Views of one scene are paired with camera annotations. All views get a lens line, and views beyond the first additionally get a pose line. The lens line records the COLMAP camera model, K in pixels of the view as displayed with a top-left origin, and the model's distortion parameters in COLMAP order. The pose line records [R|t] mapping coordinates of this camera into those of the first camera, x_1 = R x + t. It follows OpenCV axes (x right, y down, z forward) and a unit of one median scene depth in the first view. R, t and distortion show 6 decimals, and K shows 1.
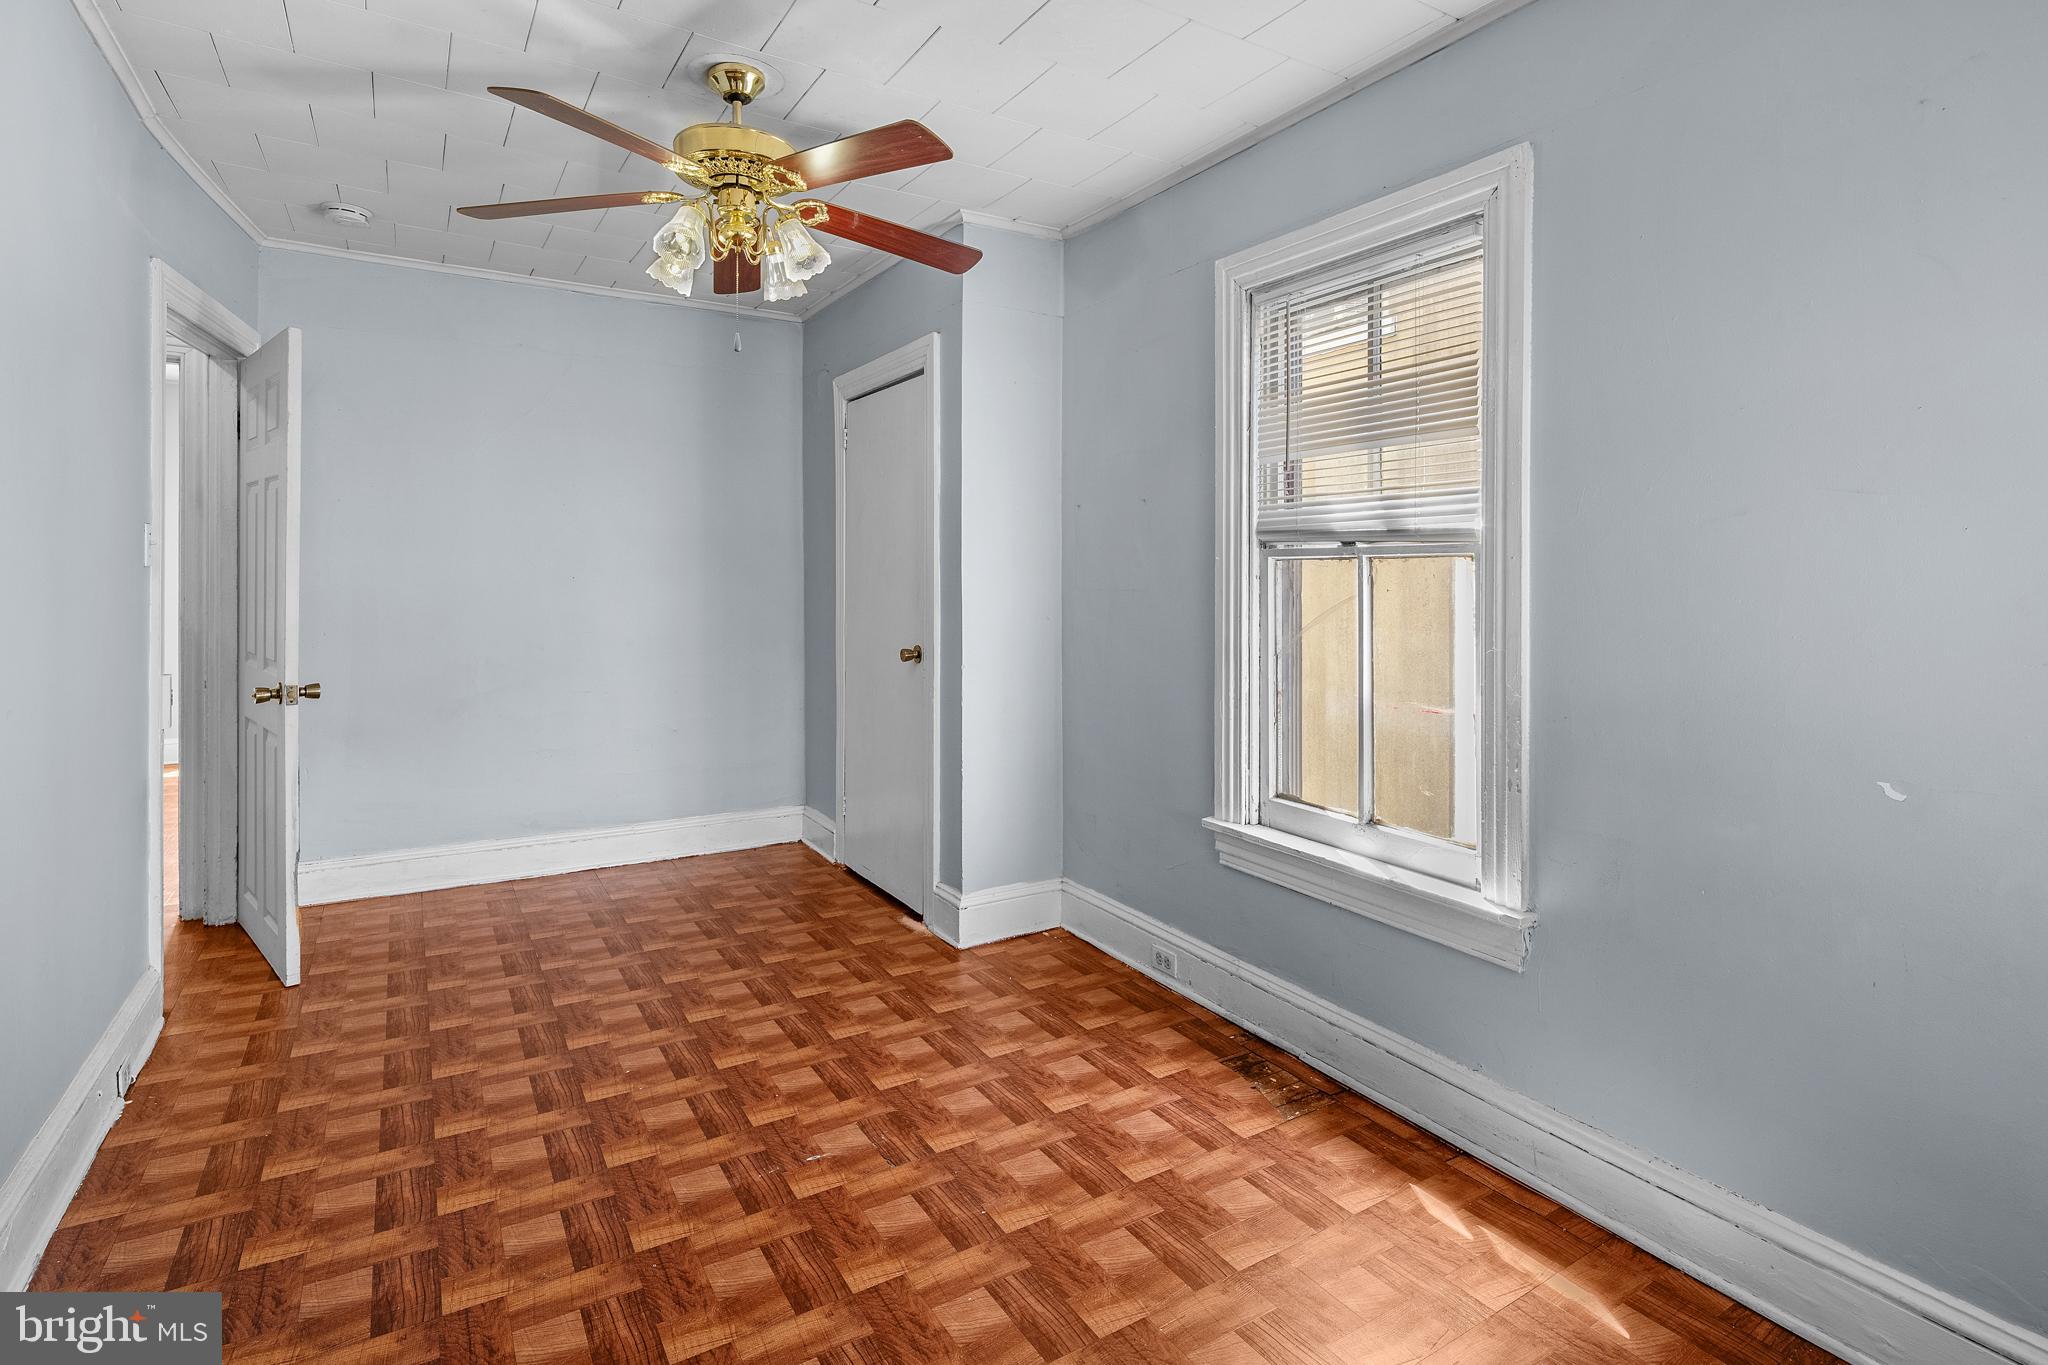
lens RADIAL K [[1017.2, 0, 1025.9], [0, 1017.2, 574.3], [0, 0, 1]] dist [0.005721, -0.005633]
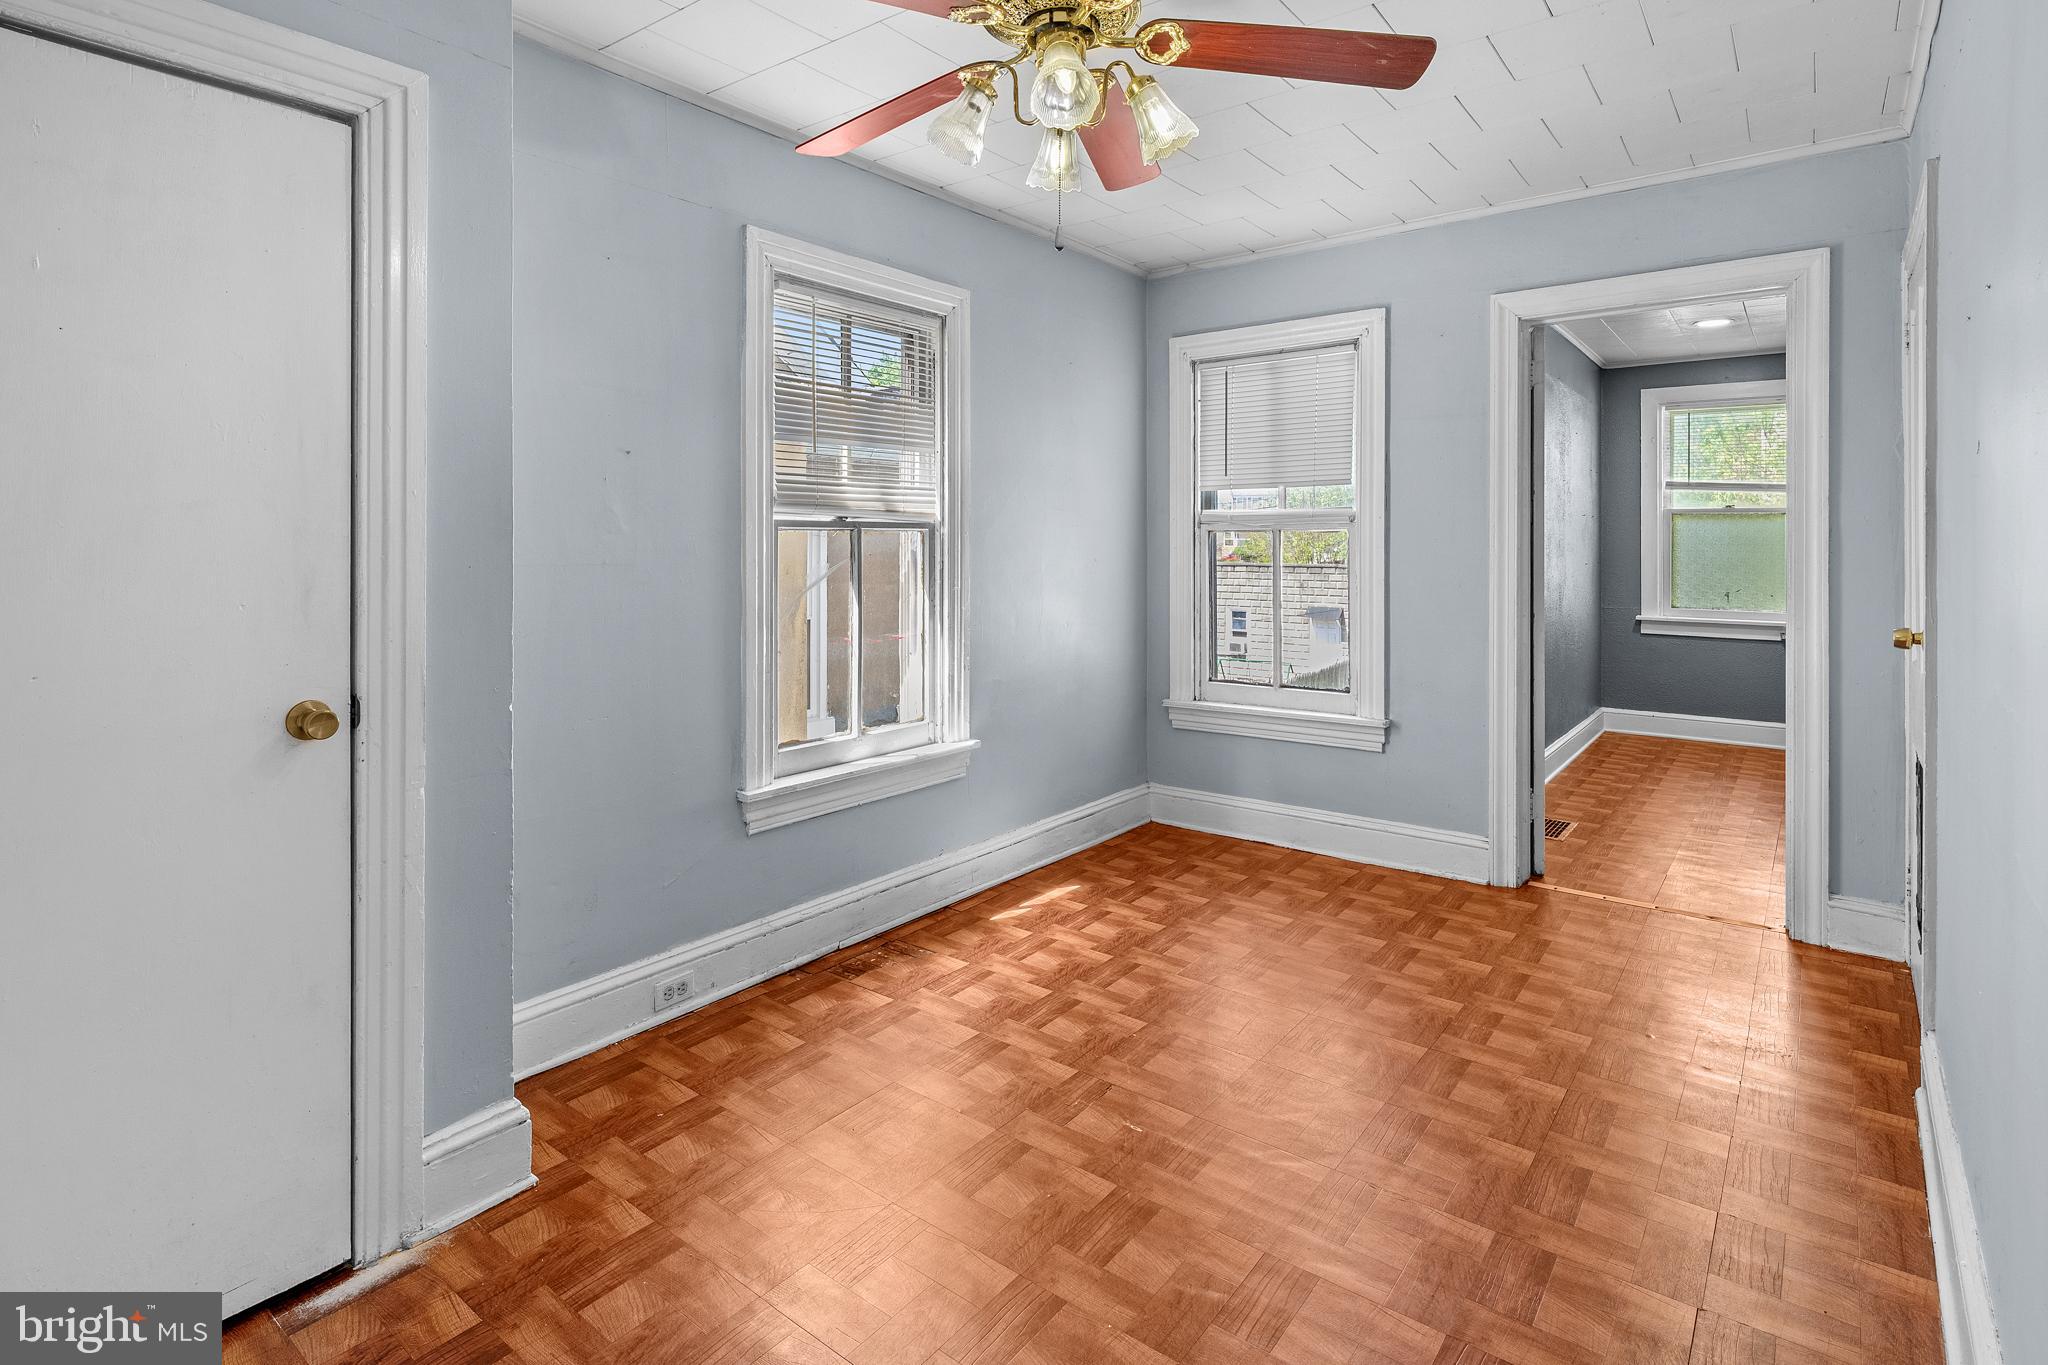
lens RADIAL K [[1017.2, 0, 1035.3], [0, 1017.2, 541.3], [0, 0, 1]] dist [0.005721, -0.005633]
pose [[-0.361967, -0.004736, 0.932179, -1.043672], [-0.003056, 0.999988, 0.003893, -0.008399], [-0.932186, -0.001440, -0.361977, 1.376262]]
